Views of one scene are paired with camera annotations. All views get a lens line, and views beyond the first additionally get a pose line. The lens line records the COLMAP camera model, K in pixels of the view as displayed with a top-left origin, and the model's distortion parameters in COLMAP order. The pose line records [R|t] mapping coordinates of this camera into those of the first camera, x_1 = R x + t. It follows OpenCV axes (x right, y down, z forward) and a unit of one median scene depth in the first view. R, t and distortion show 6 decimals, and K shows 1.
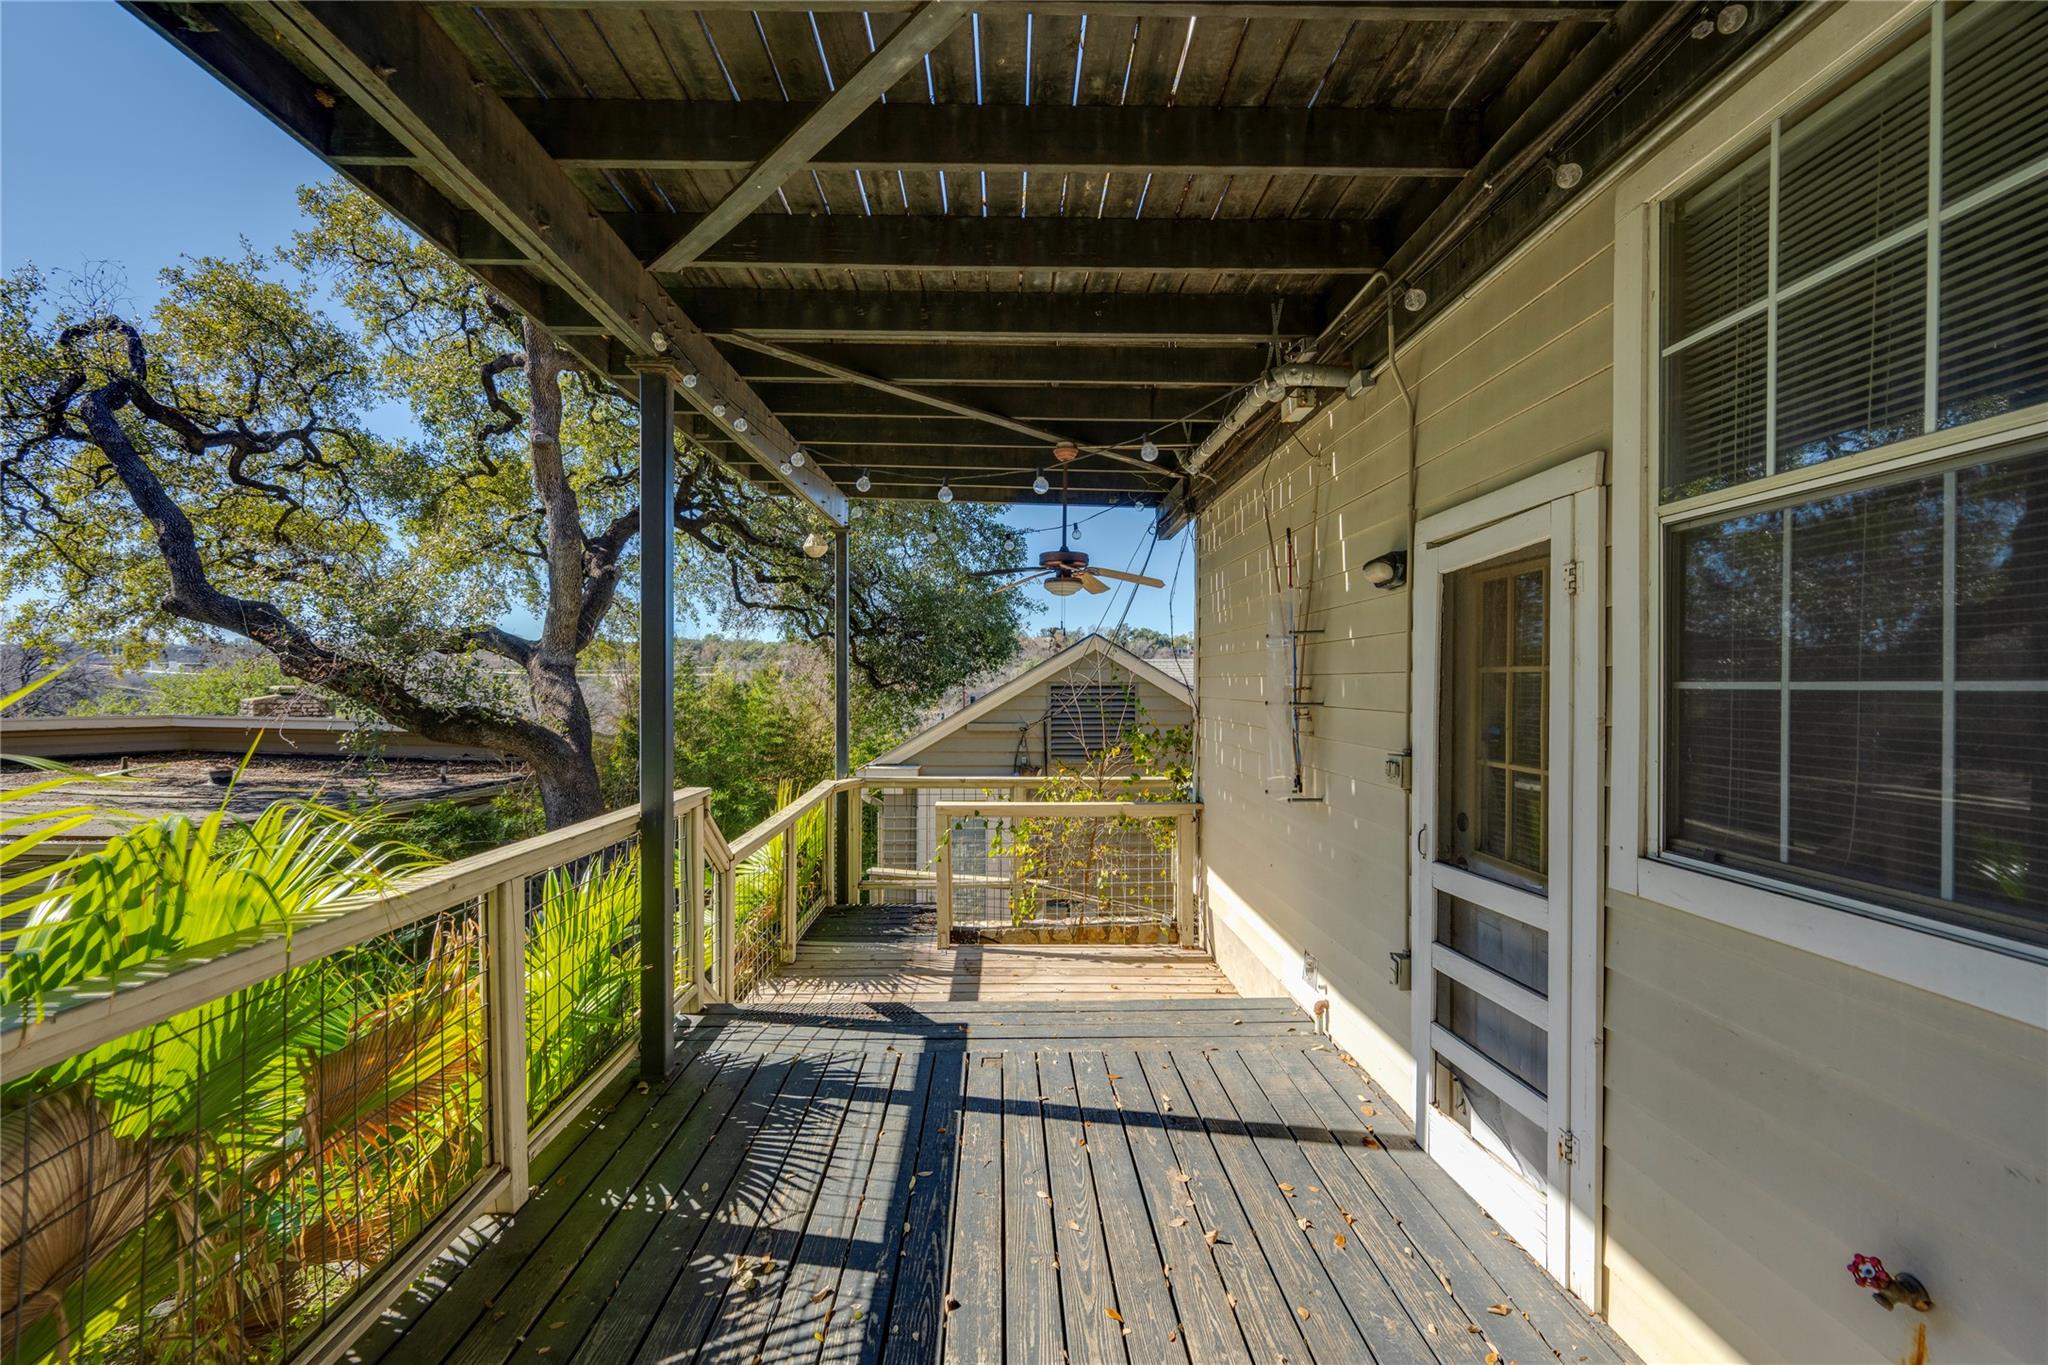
lens RADIAL K [[848.6, 0, 1011.8], [0, 848.6, 691.9], [0, 0, 1]] dist [0.002668, 0.000524]
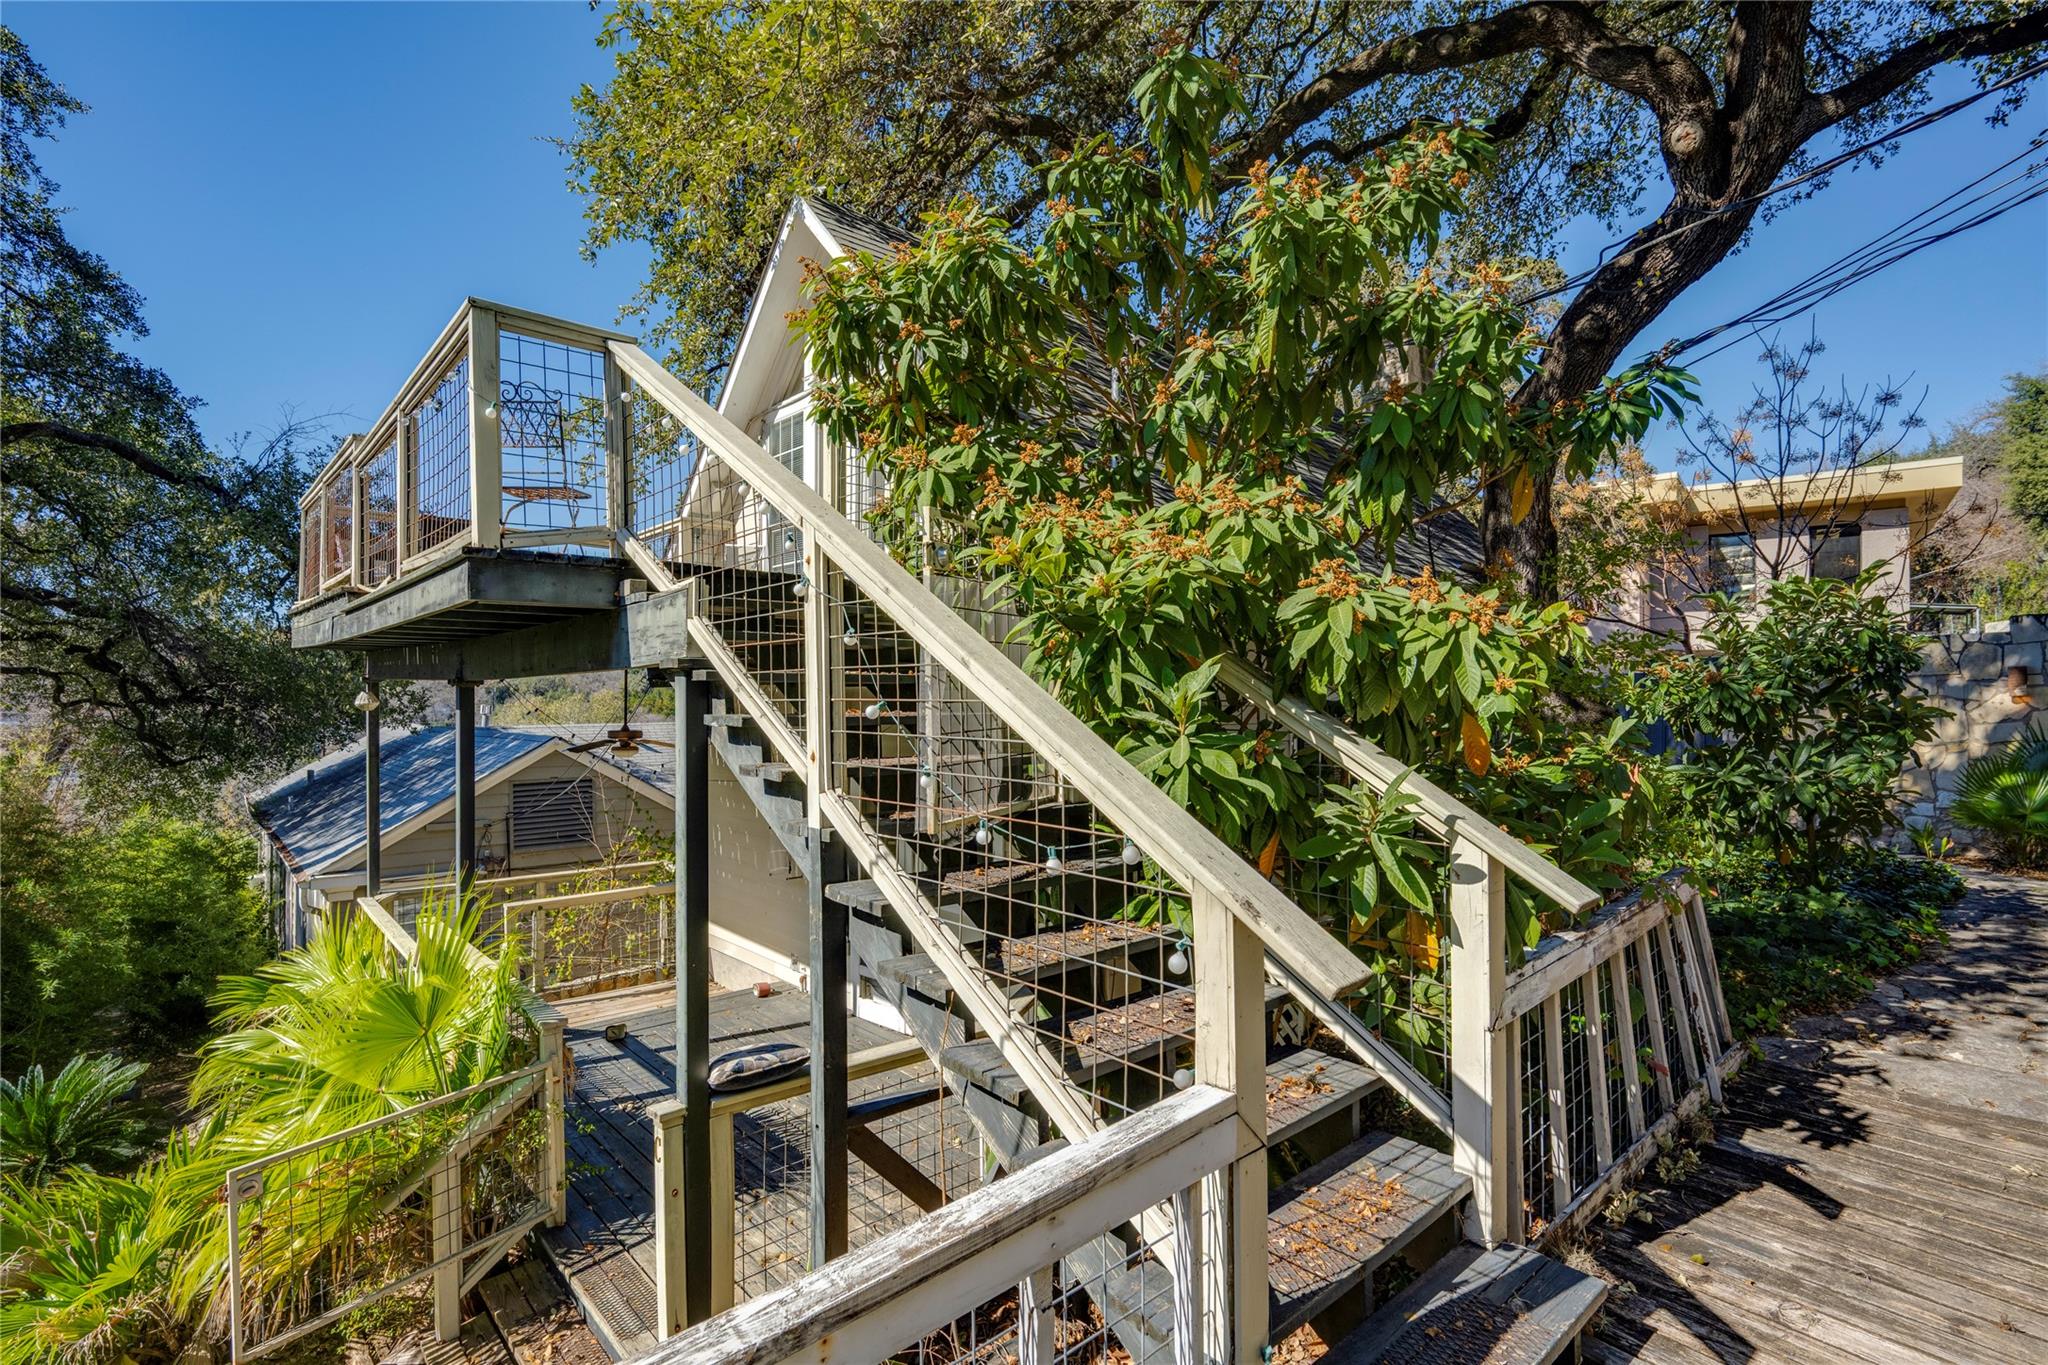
lens RADIAL K [[999.4, 0, 1038.7], [0, 999.4, 709.2], [0, 0, 1]] dist [-0.001027, -0.000133]
pose [[0.753700, -0.010863, 0.657129, -0.957333], [0.008304, 0.999941, 0.007005, -0.355134], [-0.657166, 0.000178, 0.753746, -1.453318]]
